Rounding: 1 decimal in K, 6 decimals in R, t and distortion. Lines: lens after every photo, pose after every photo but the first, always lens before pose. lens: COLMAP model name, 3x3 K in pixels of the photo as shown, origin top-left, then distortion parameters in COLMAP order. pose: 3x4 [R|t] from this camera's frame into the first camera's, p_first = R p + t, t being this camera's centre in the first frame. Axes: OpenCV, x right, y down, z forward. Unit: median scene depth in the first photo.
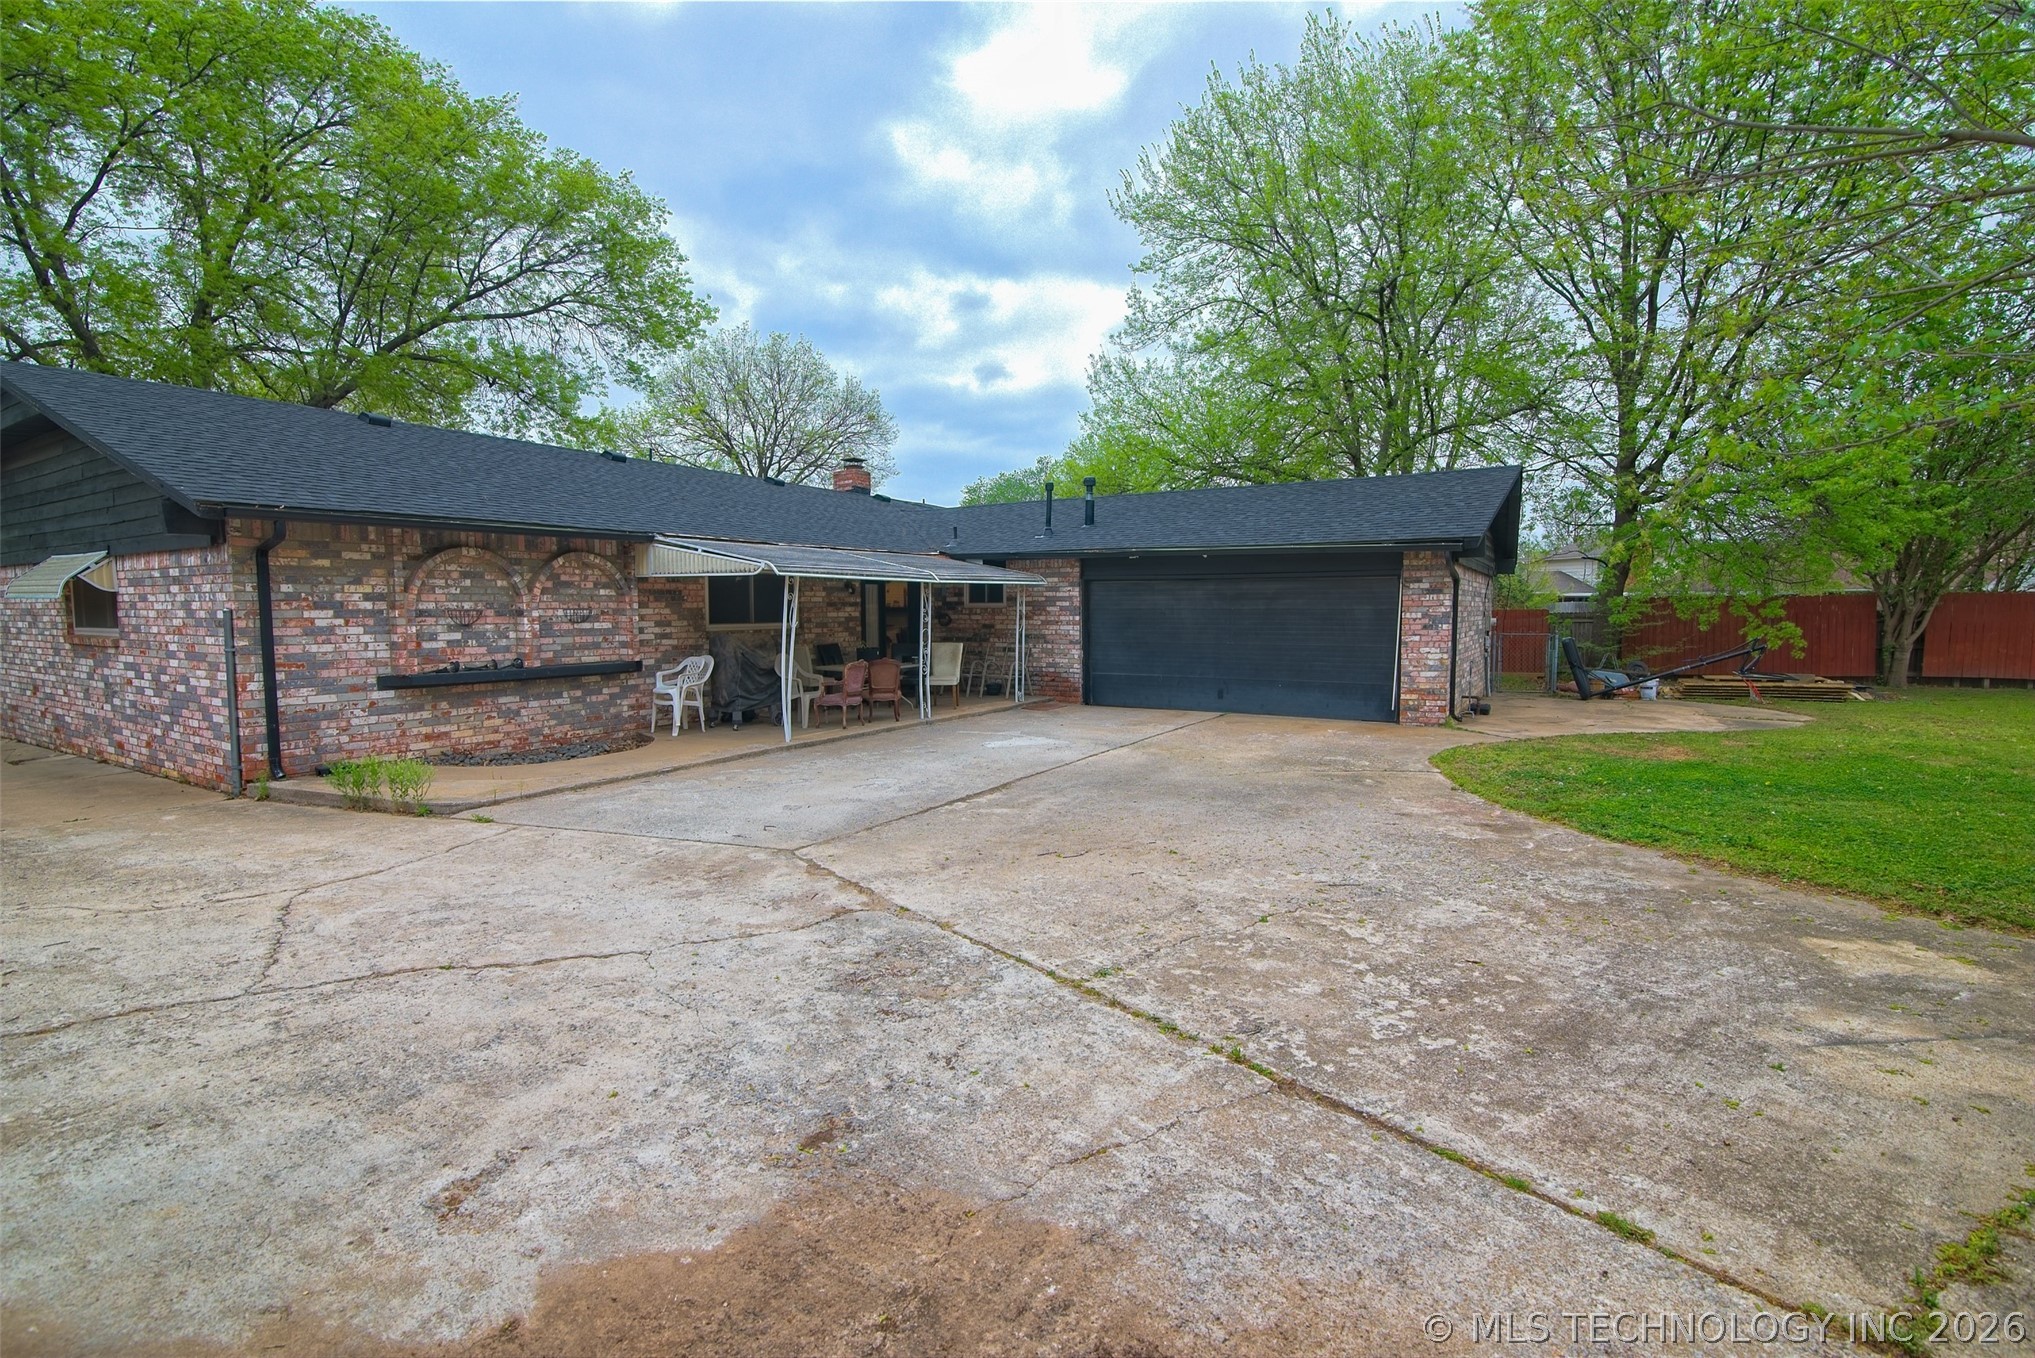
lens RADIAL K [[928.9, 0, 1012.9], [0, 928.9, 680.0], [0, 0, 1]] dist [-0.019004, 0.000969]
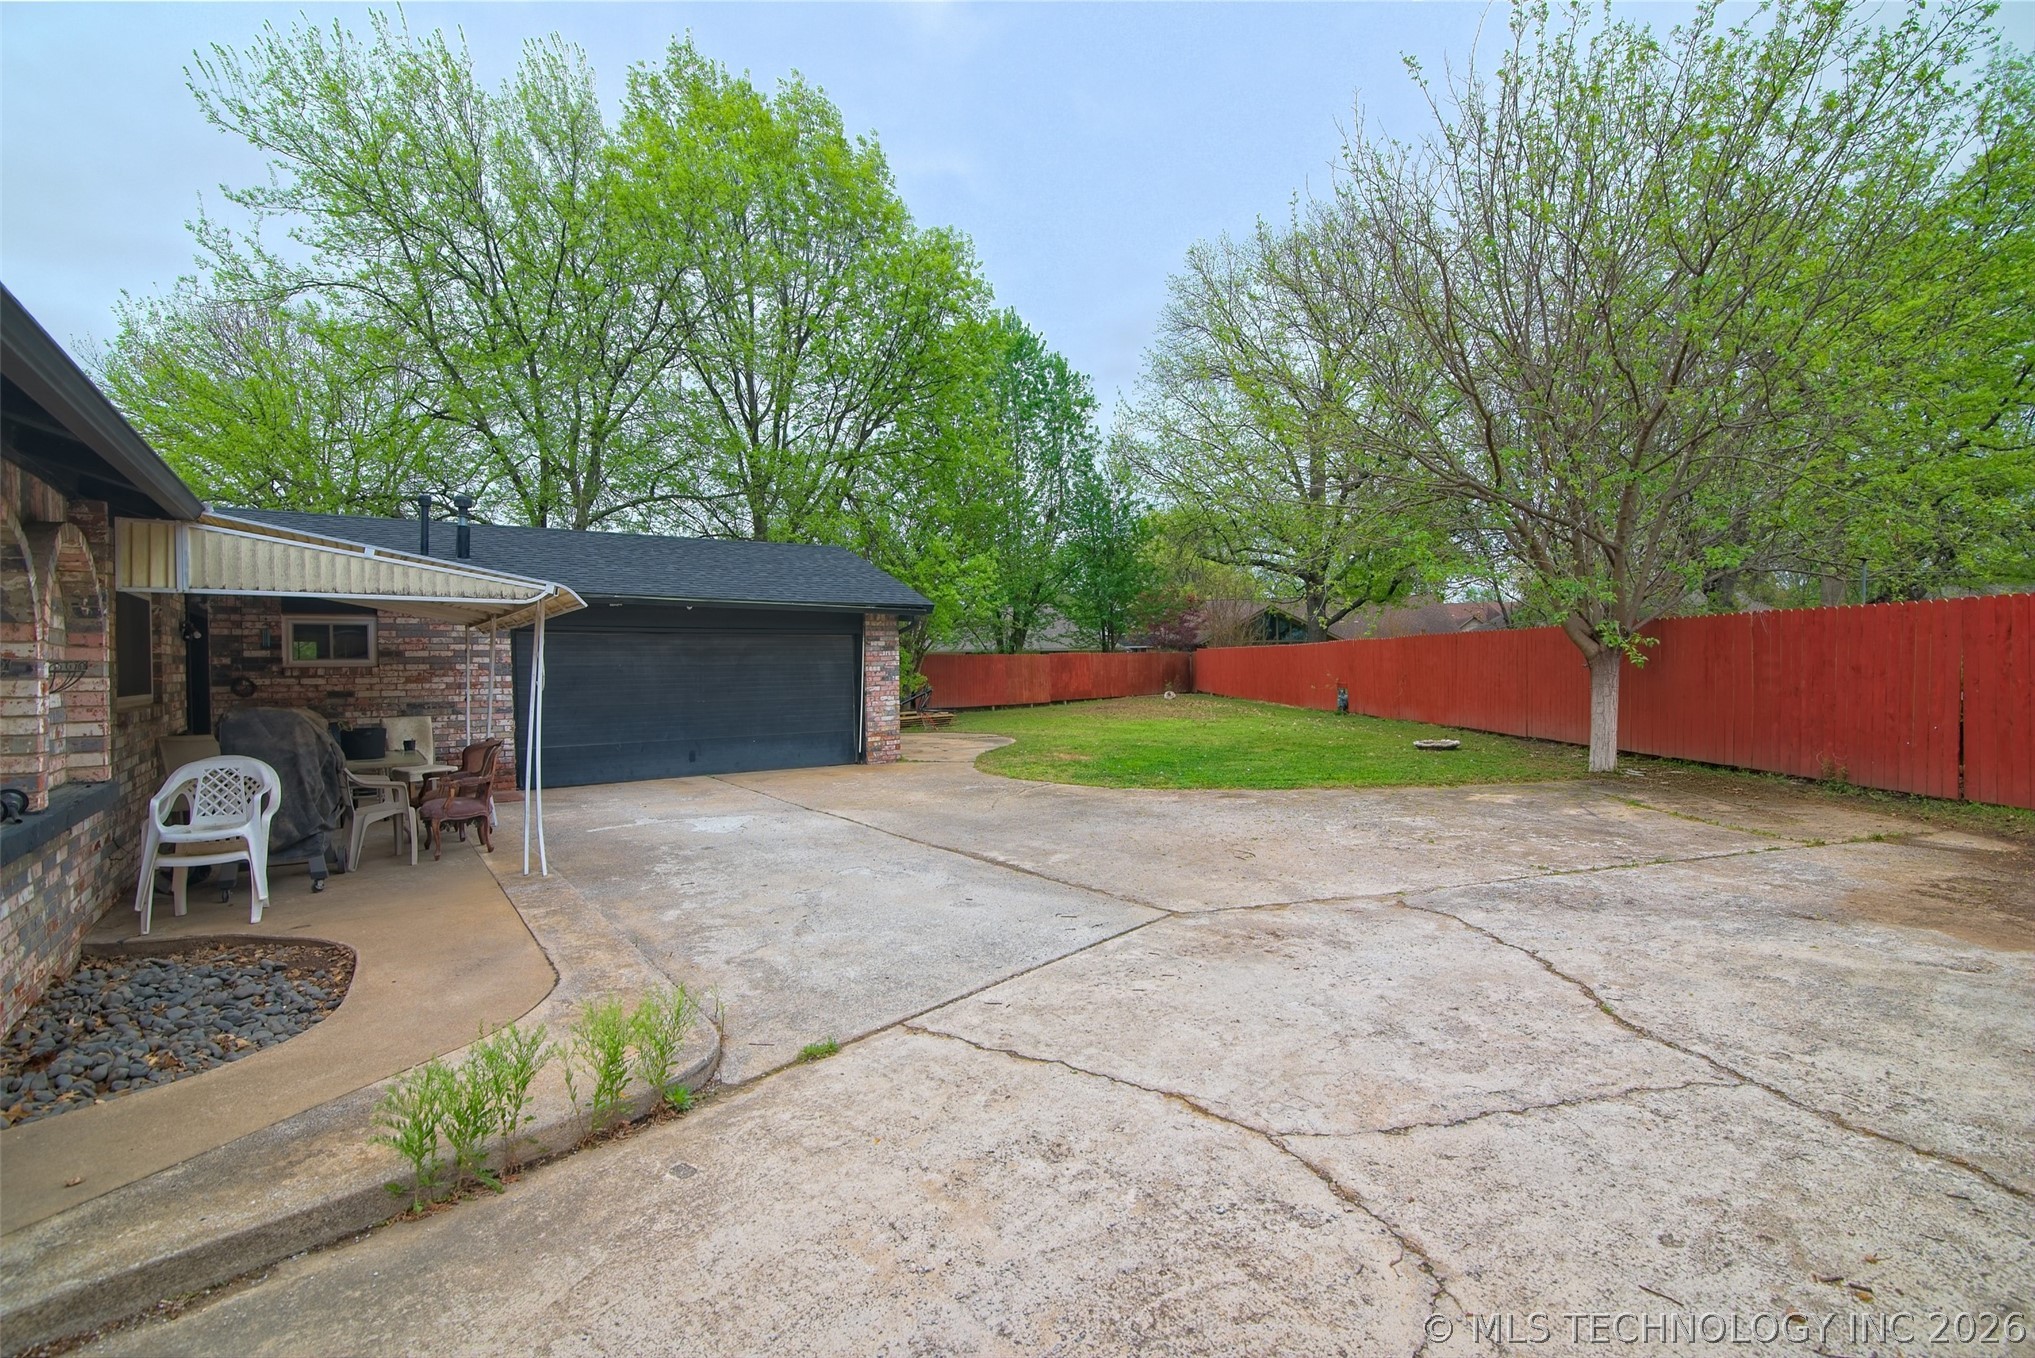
lens RADIAL K [[928.9, 0, 1012.9], [0, 928.9, 680.0], [0, 0, 1]] dist [-0.019004, 0.000969]
pose [[0.387269, -0.017863, 0.921794, -1.307401], [0.082826, 0.996444, -0.015488, -0.052582], [-0.918239, 0.082347, 0.387371, 0.879470]]
